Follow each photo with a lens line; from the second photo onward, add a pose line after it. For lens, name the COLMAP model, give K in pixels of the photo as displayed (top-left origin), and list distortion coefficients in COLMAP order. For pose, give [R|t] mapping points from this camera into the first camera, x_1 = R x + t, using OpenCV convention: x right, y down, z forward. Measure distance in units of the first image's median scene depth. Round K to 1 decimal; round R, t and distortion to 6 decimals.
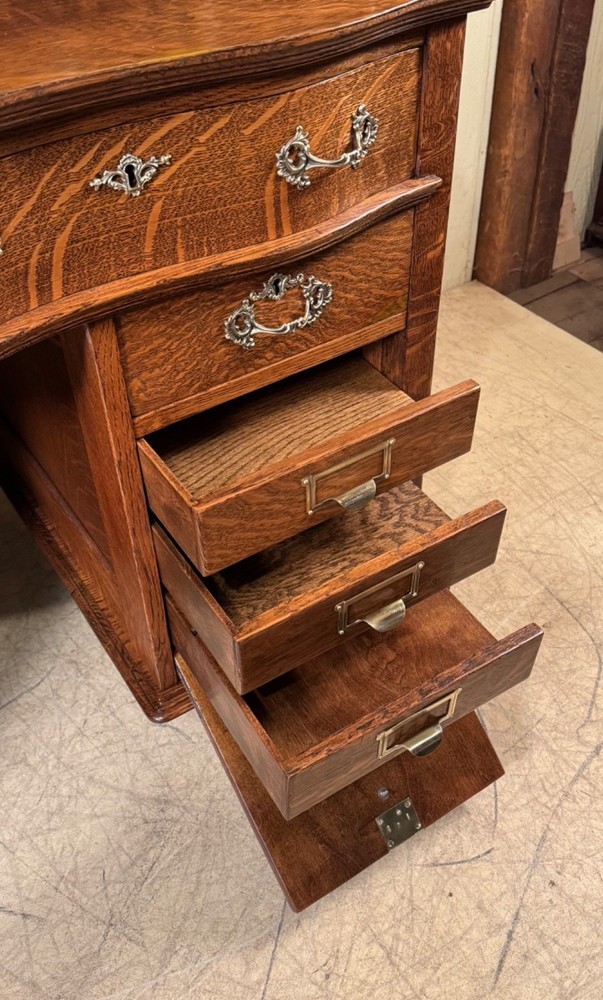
lens RADIAL K [[906.5, 0, 278.1], [0, 906.5, 509.1], [0, 0, 1]] dist [0.101295, -0.087202]
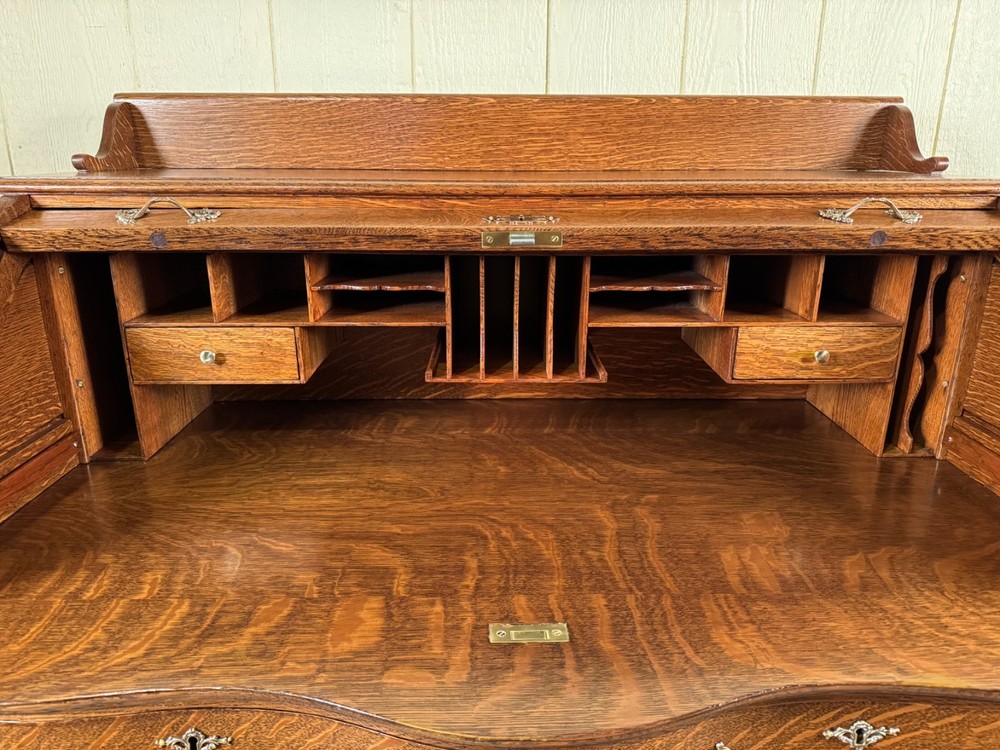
lens RADIAL K [[704.8, 0, 501.1], [0, 704.8, 376.1], [0, 0, 1]] dist [0.014086, -0.041490]
pose [[0.842977, 0.181082, -0.506556, -0.111106], [-0.379264, 0.867859, -0.320906, -0.189550], [0.381509, 0.462635, 0.800262, -0.070501]]
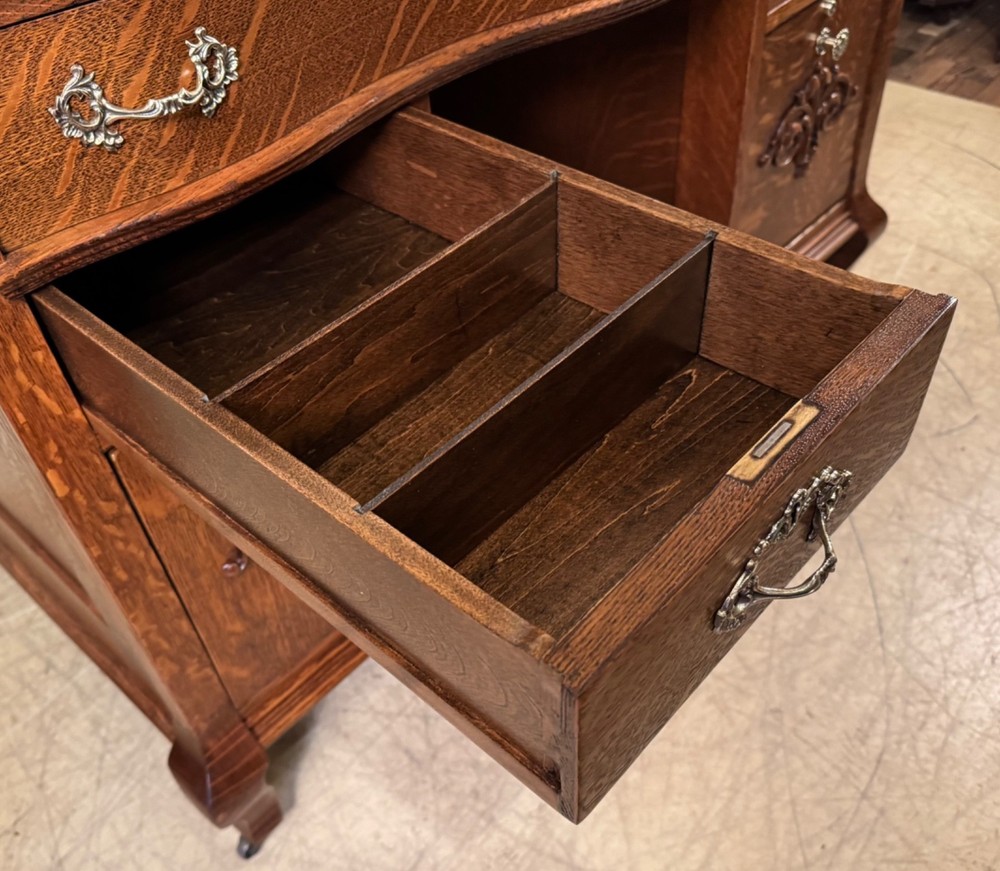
lens RADIAL K [[959.1, 0, 471.2], [0, 959.1, 479.4], [0, 0, 1]] dist [-0.000220, 0.000000]
pose [[0.972149, -0.204195, 0.115026, -0.619132], [0.198818, 0.978404, 0.056546, 0.269977], [-0.124089, -0.032102, 0.991752, -0.177333]]
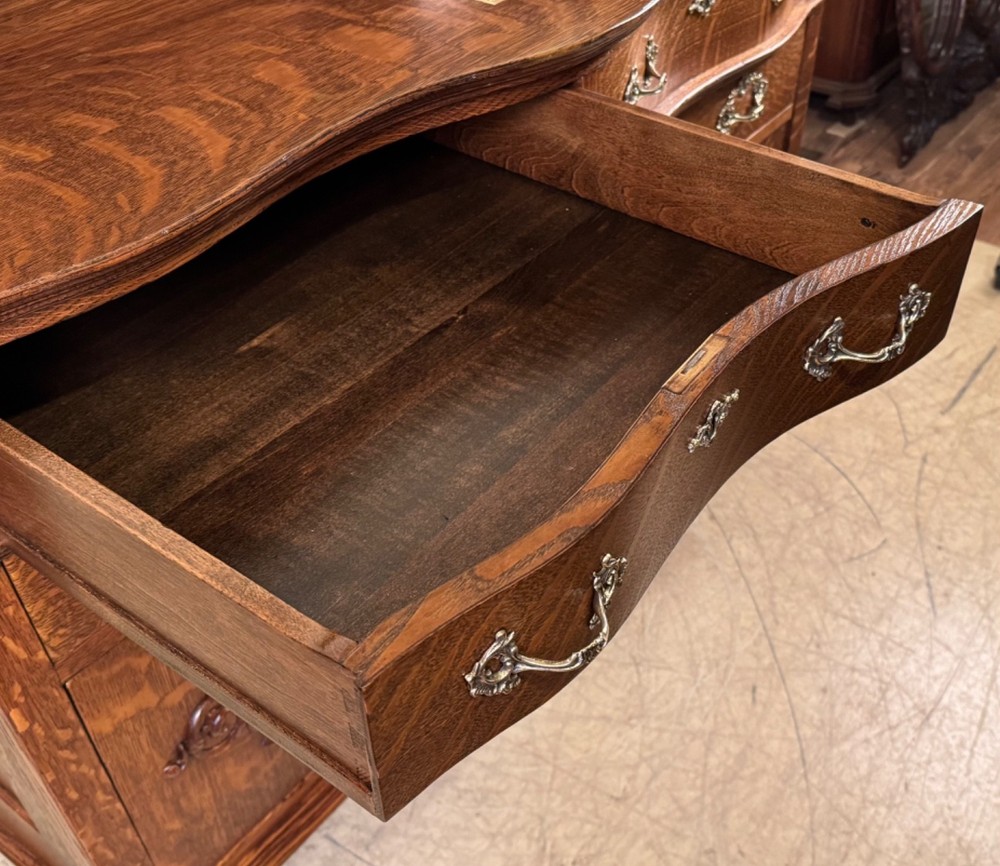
lens RADIAL K [[1079.0, 0, 535.5], [0, 1079.0, 492.9], [0, 0, 1]] dist [0.051568, 0.000000]
pose [[0.937162, -0.227482, 0.264537, -0.642390], [0.226438, 0.973402, 0.034862, 0.160910], [-0.265431, 0.027230, 0.963745, -0.328274]]
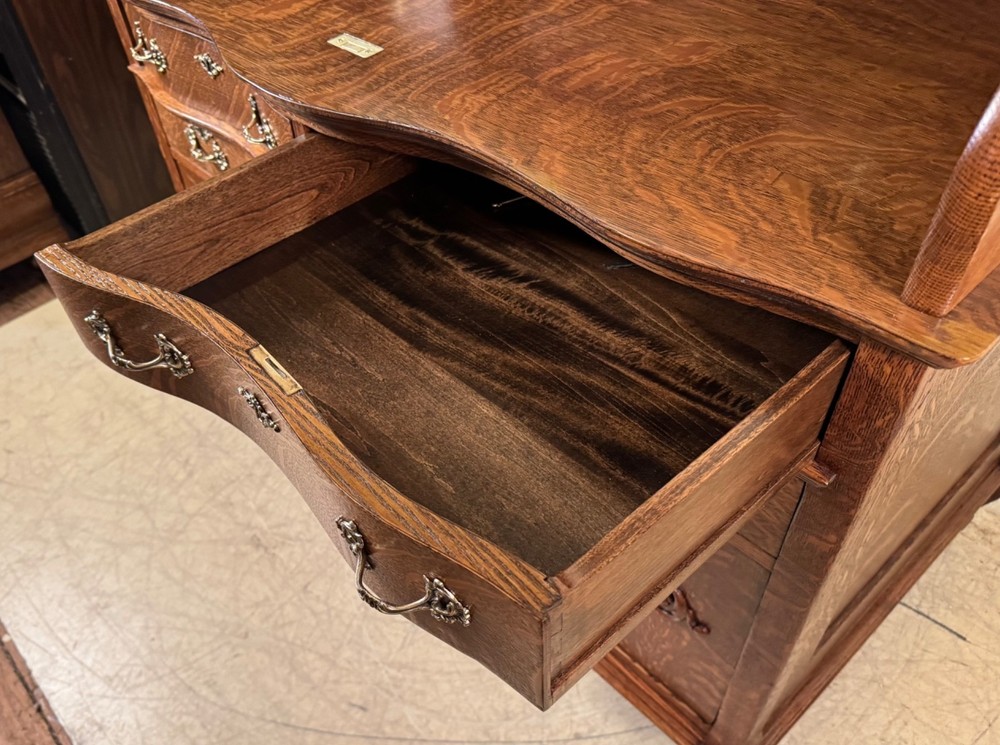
lens RADIAL K [[781.7, 0, 449.8], [0, 781.7, 408.9], [0, 0, 1]] dist [0.008417, -0.018902]
pose [[0.151509, 0.725975, -0.670825, 0.419814], [-0.612079, 0.601796, 0.513030, -0.430337], [0.776147, 0.332869, 0.535532, 0.282343]]
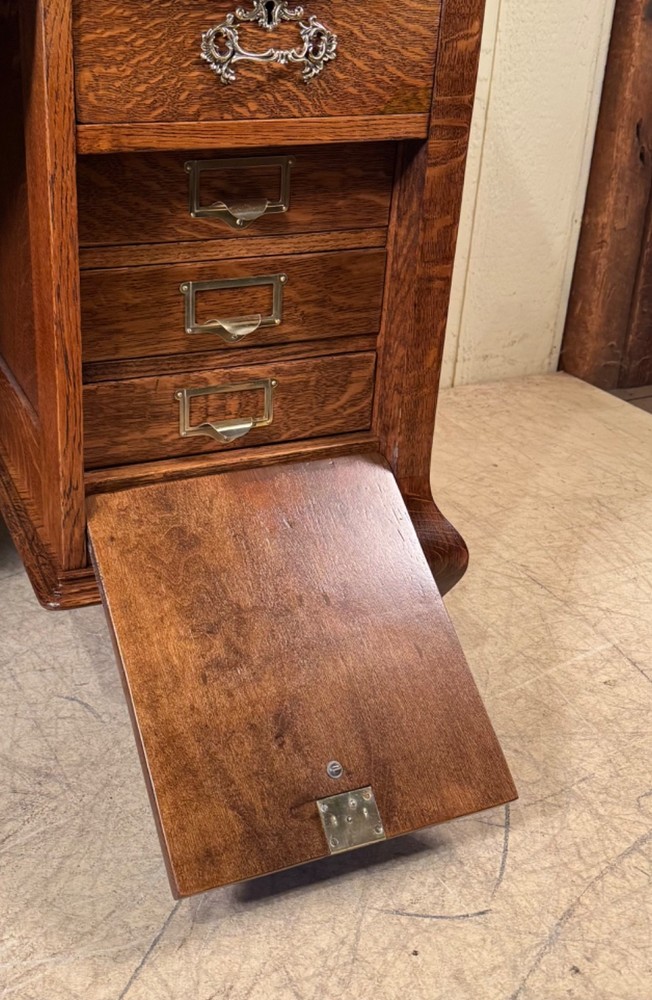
lens RADIAL K [[1044.3, 0, 201.1], [0, 1044.3, 436.5], [0, 0, 1]] dist [0.057051, 0.000000]
pose [[0.977161, 0.131603, -0.166845, 0.119384], [-0.179293, 0.932037, -0.314899, 0.353086], [0.114064, 0.337621, 0.934345, 0.146575]]
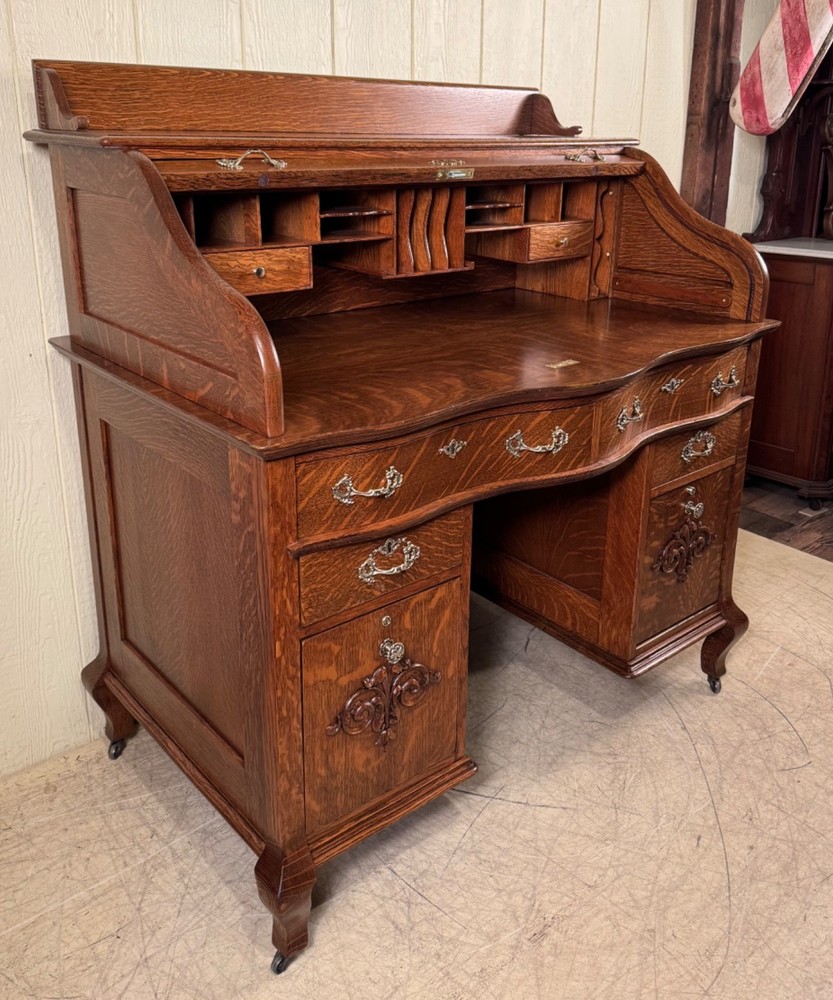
lens RADIAL K [[898.9, 0, 421.9], [0, 898.9, 416.4], [0, 0, 1]] dist [0.022991, -0.035096]
pose [[0.992034, -0.001352, 0.125963, -0.765461], [0.054108, 0.907573, -0.416393, 0.483814], [-0.113758, 0.419892, 0.900416, -0.777351]]
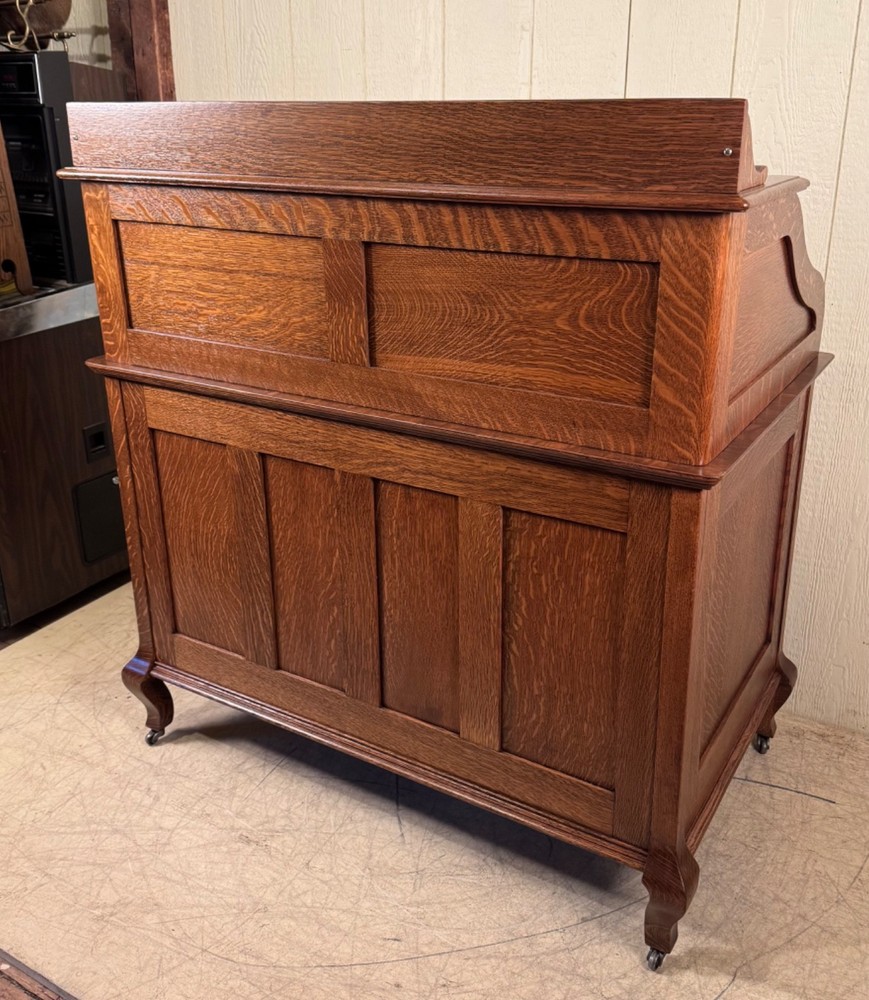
lens RADIAL K [[960.4, 0, 426.7], [0, 960.4, 452.5], [0, 0, 1]] dist [-0.001474, 0.000000]
pose [[0.415850, 0.330845, -0.847119, 1.041291], [-0.615963, 0.787757, 0.005285, -0.152320], [0.669072, 0.519596, 0.531377, -0.274506]]
